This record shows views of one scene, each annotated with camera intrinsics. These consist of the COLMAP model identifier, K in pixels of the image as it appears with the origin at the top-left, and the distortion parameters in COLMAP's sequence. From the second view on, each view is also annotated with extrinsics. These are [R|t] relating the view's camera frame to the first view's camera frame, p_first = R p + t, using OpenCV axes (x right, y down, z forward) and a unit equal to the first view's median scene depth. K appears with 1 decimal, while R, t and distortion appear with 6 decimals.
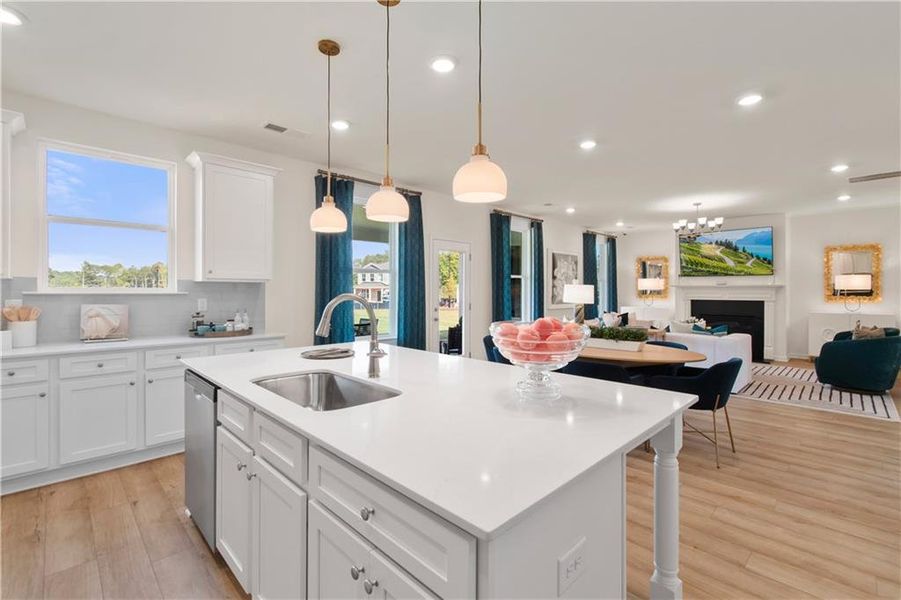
lens RADIAL K [[399.4, 0, 444.0], [0, 399.4, 295.4], [0, 0, 1]] dist [-0.000612, -0.002449]
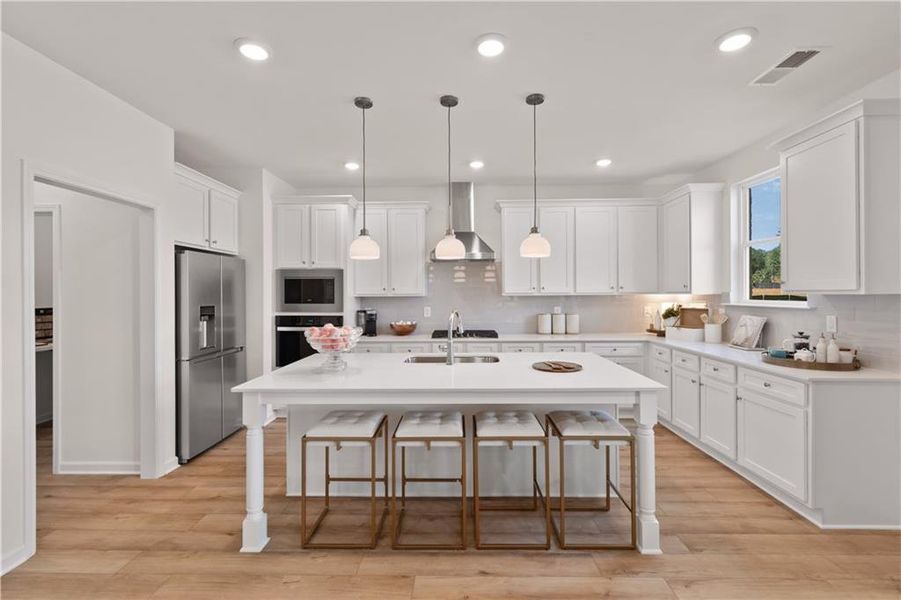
lens RADIAL K [[399.4, 0, 458.5], [0, 399.4, 297.4], [0, 0, 1]] dist [-0.000612, -0.002449]
pose [[-0.709257, 0.010294, -0.704875, 0.245796], [-0.001556, 0.999868, 0.016168, -0.021766], [0.704949, 0.012564, -0.709147, 0.580702]]
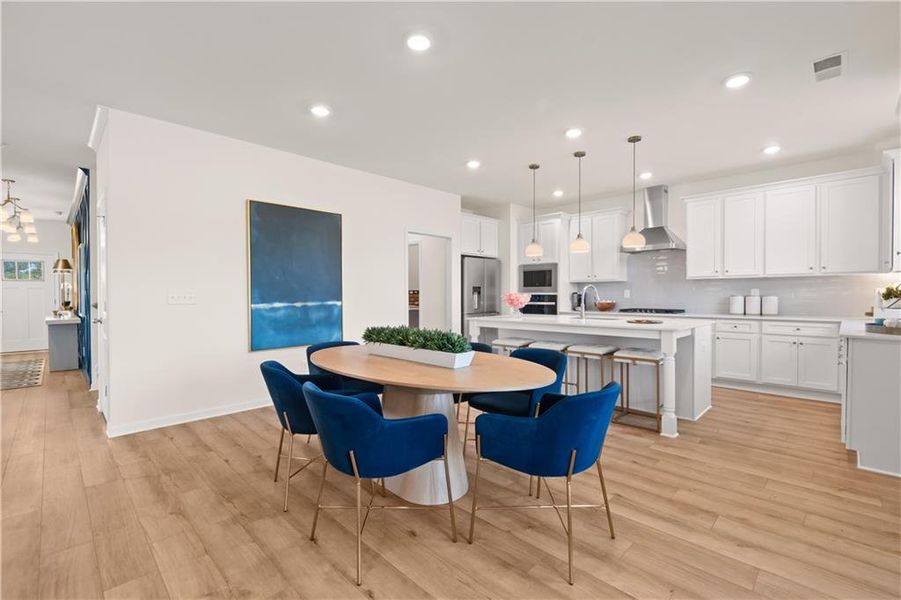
lens RADIAL K [[399.4, 0, 449.8], [0, 399.4, 299.2], [0, 0, 1]] dist [-0.000612, -0.002449]
pose [[-0.999906, 0.003892, -0.013153, 0.187101], [0.003590, 0.999731, 0.022904, 0.007152], [0.013239, 0.022855, -0.999651, 0.943061]]
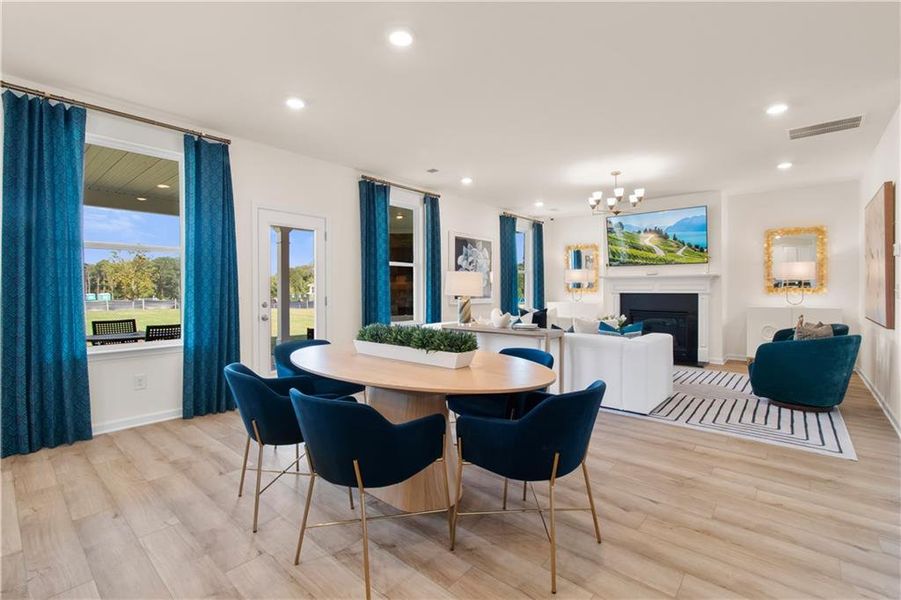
lens RADIAL K [[399.4, 0, 445.5], [0, 399.4, 296.3], [0, 0, 1]] dist [-0.000612, -0.002449]
pose [[0.997105, -0.003932, 0.075937, 0.222587], [0.003578, 0.999982, 0.004801, 0.015109], [-0.075954, -0.004515, 0.997101, 0.212423]]
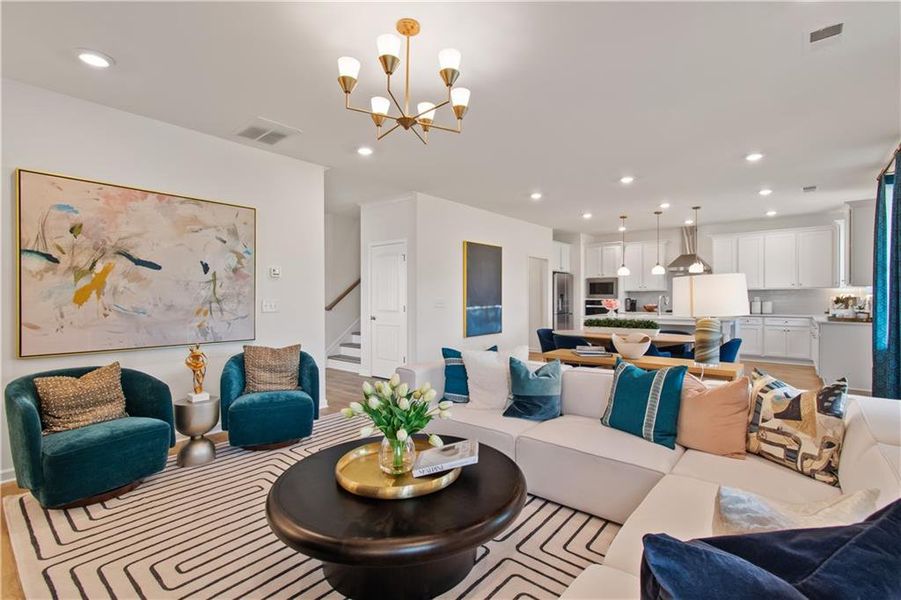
lens RADIAL K [[399.4, 0, 456.0], [0, 399.4, 299.6], [0, 0, 1]] dist [-0.000612, -0.002449]
pose [[-0.996104, 0.003626, -0.088110, 0.584912], [0.002146, 0.999855, 0.016883, -0.006755], [0.088158, 0.016628, -0.995968, 1.286030]]
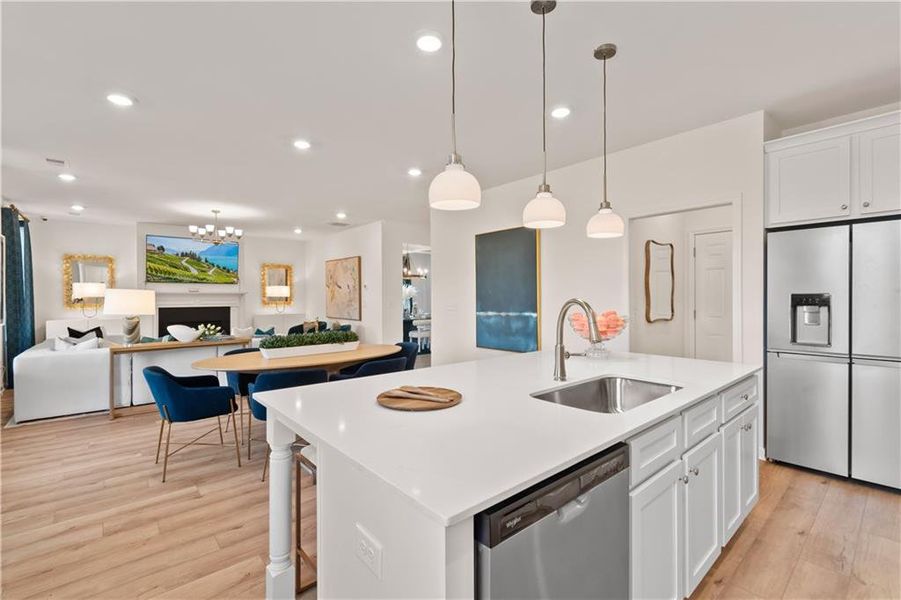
lens RADIAL K [[399.4, 0, 460.3], [0, 399.4, 296.1], [0, 0, 1]] dist [-0.000612, -0.002449]
pose [[0.049230, 0.001482, 0.998786, -0.331387], [0.015722, 0.999874, -0.002258, -0.003469], [-0.998664, 0.015814, 0.049201, 0.333071]]
